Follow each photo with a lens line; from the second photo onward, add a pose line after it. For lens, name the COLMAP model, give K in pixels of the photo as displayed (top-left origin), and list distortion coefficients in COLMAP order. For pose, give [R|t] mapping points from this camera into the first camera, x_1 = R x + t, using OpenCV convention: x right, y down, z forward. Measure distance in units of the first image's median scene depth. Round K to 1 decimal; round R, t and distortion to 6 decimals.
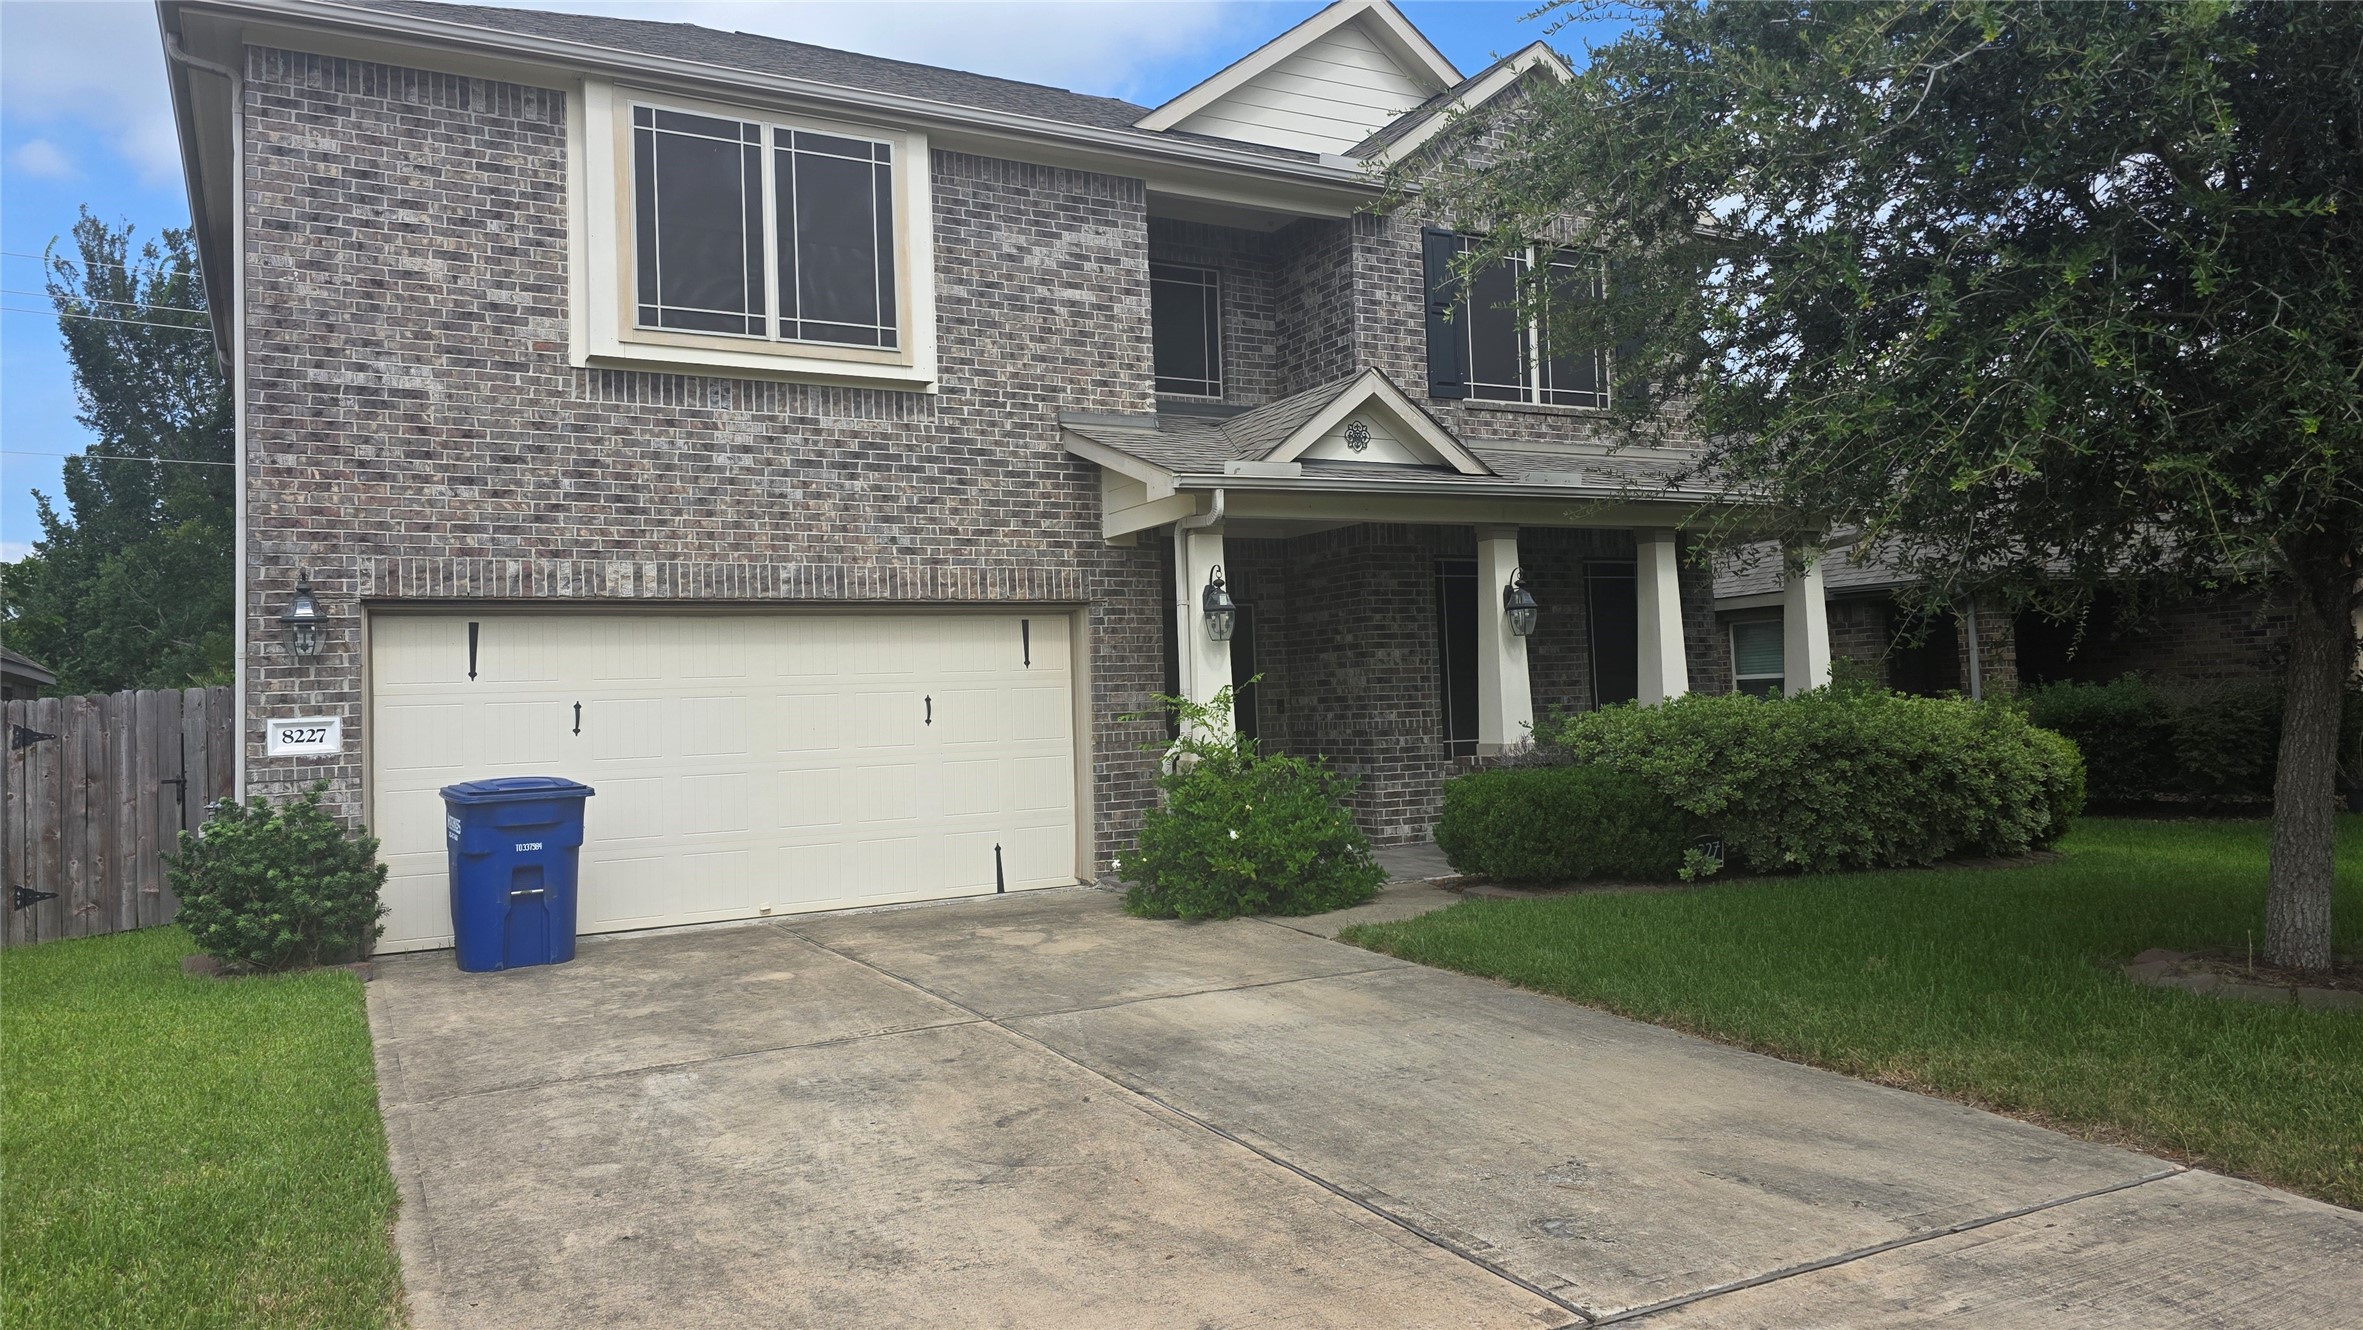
lens RADIAL K [[1562.4, 0, 1176.4], [0, 1562.4, 631.5], [0, 0, 1]] dist [0.053794, -0.051494]
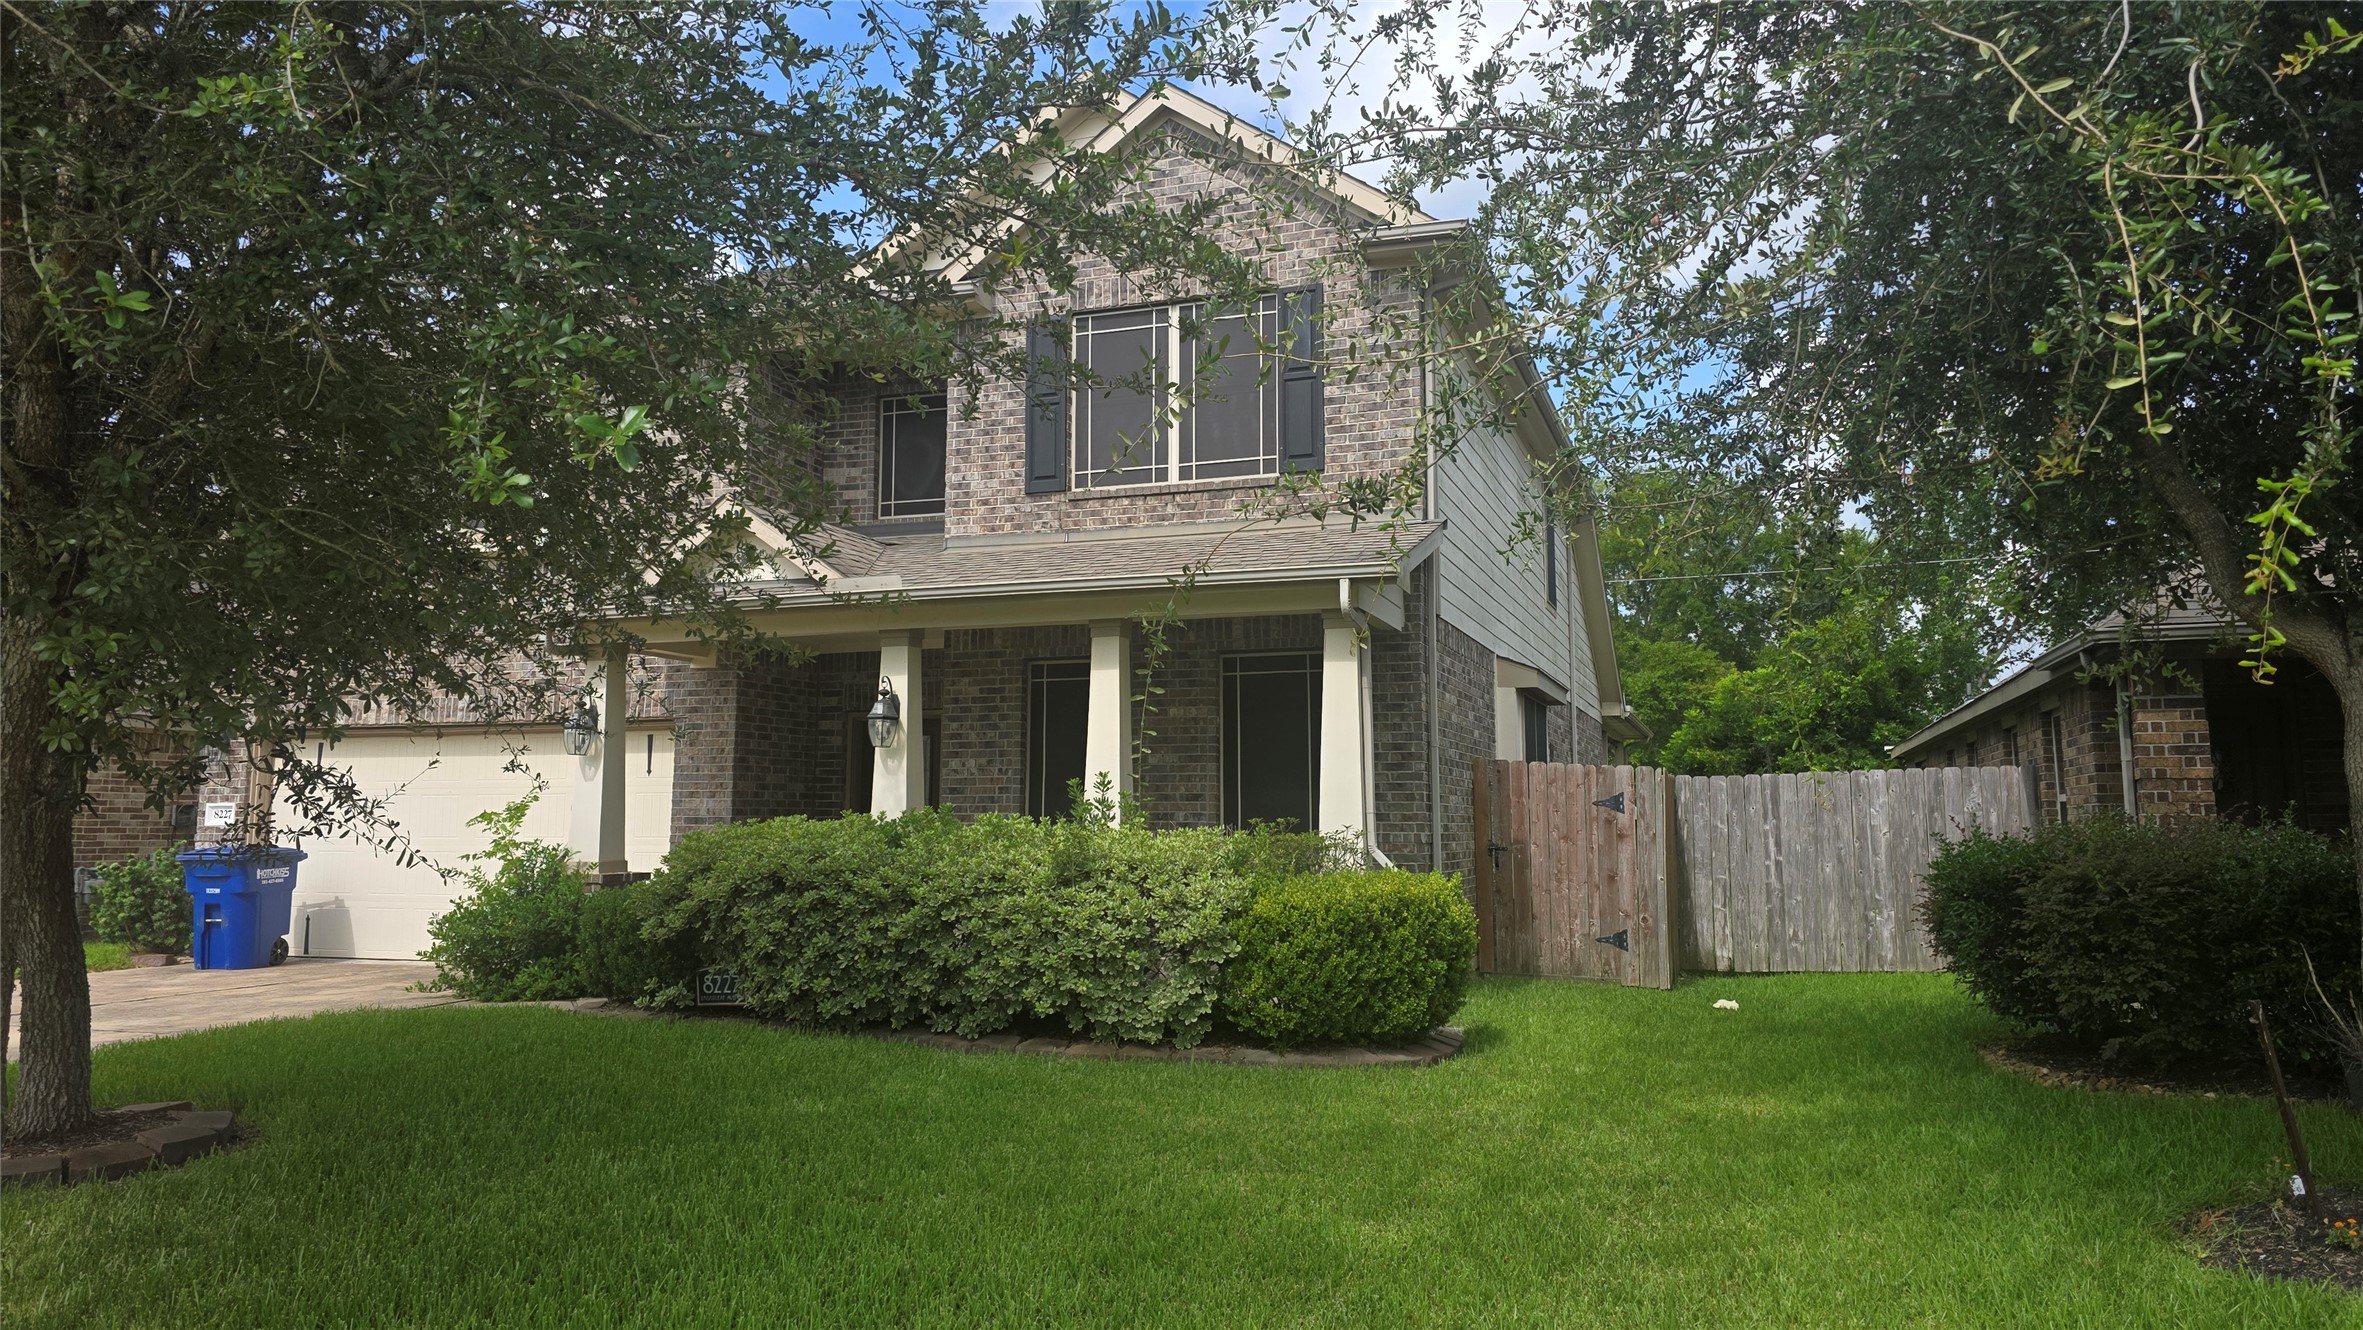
lens RADIAL K [[1562.4, 0, 1176.4], [0, 1562.4, 631.5], [0, 0, 1]] dist [0.053794, -0.051494]
pose [[0.693851, -0.056159, -0.717926, 0.907128], [0.012008, 0.997718, -0.066441, -0.001502], [0.720019, 0.037479, 0.692942, 0.408611]]
